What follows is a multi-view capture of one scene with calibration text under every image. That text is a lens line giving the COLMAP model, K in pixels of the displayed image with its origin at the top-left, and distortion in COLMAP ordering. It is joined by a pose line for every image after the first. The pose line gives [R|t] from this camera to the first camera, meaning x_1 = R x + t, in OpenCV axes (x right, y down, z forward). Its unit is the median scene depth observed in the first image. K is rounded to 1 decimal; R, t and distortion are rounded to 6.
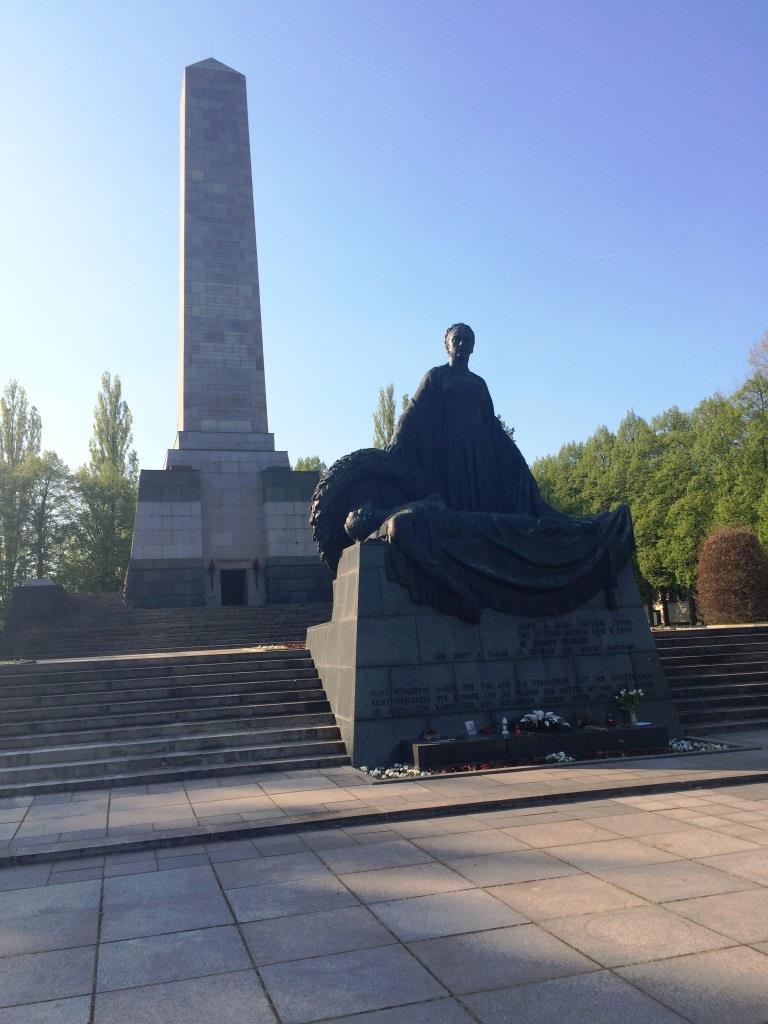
lens RADIAL K [[874.0, 0, 384.0], [0, 874.0, 512.0], [0, 0, 1]] dist [0.058728, -0.012011]
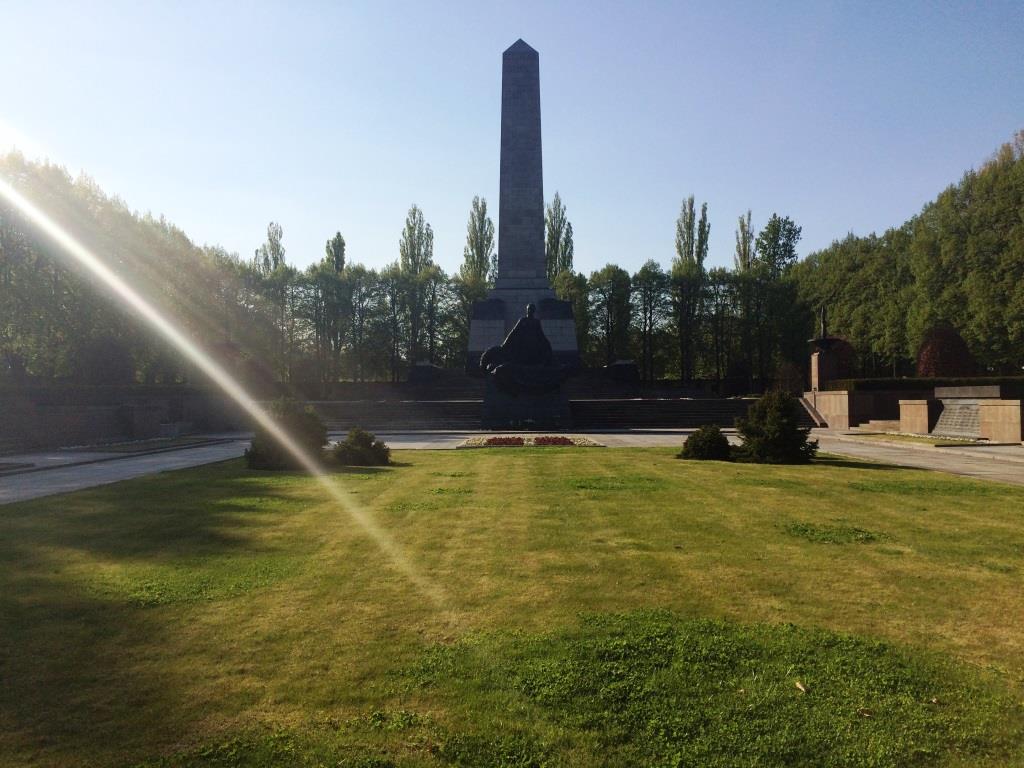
lens RADIAL K [[874.0, 0, 512.0], [0, 874.0, 384.0], [0, 0, 1]] dist [0.058728, -0.012011]
pose [[0.956561, 0.037591, -0.289099, 0.343207], [0.001950, 0.990805, 0.135283, -0.127607], [0.291526, -0.129970, 0.947692, -0.752858]]
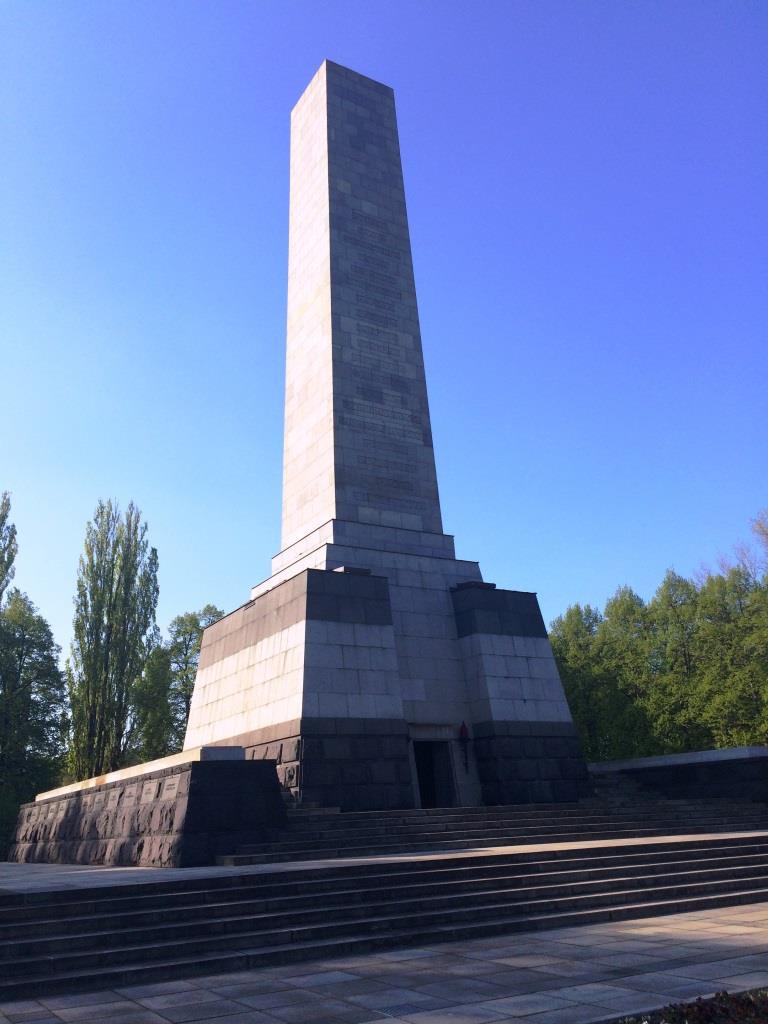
lens RADIAL K [[874.0, 0, 384.0], [0, 874.0, 512.0], [0, 0, 1]] dist [0.058728, -0.012011]
pose [[0.970512, 0.081816, 0.226742, -0.368307], [-0.034016, 0.977708, -0.207194, 0.038562], [-0.238639, 0.193371, 0.951661, 0.397149]]
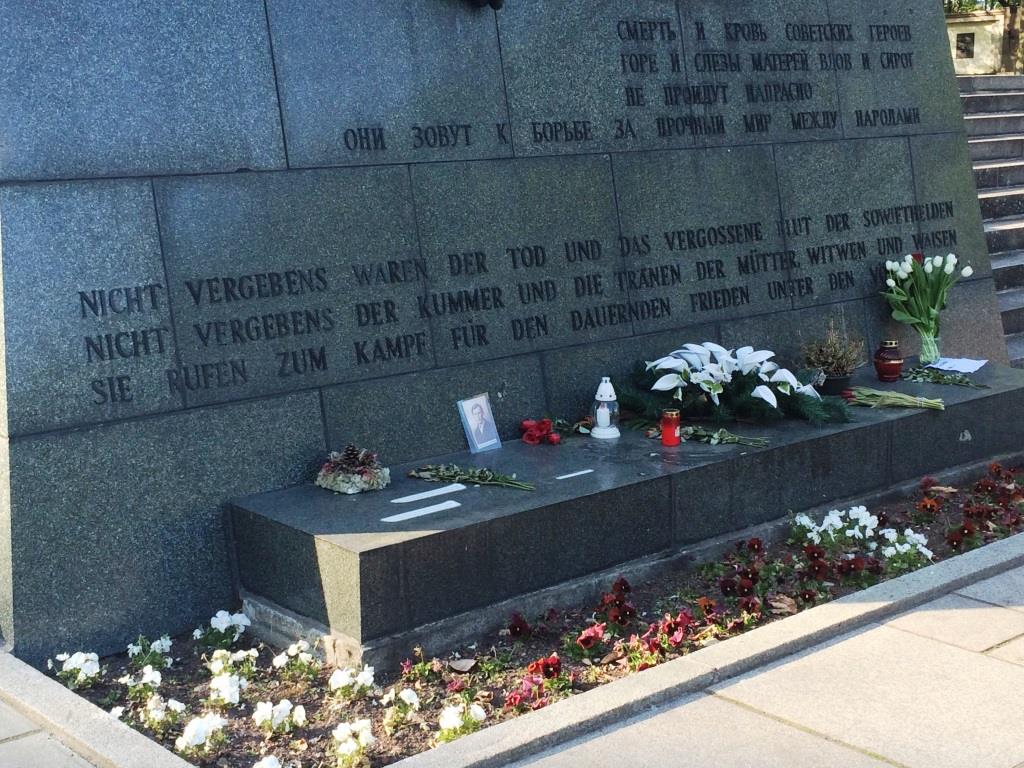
lens RADIAL K [[1493.6, 0, 512.0], [0, 1493.6, 384.0], [0, 0, 1]] dist [0.067833, 0.108162]
pose [[0.909610, -0.048374, 0.412638, -0.019374], [-0.083578, 0.951589, 0.295793, 0.029928], [-0.406970, -0.303544, 0.861532, 0.174994]]
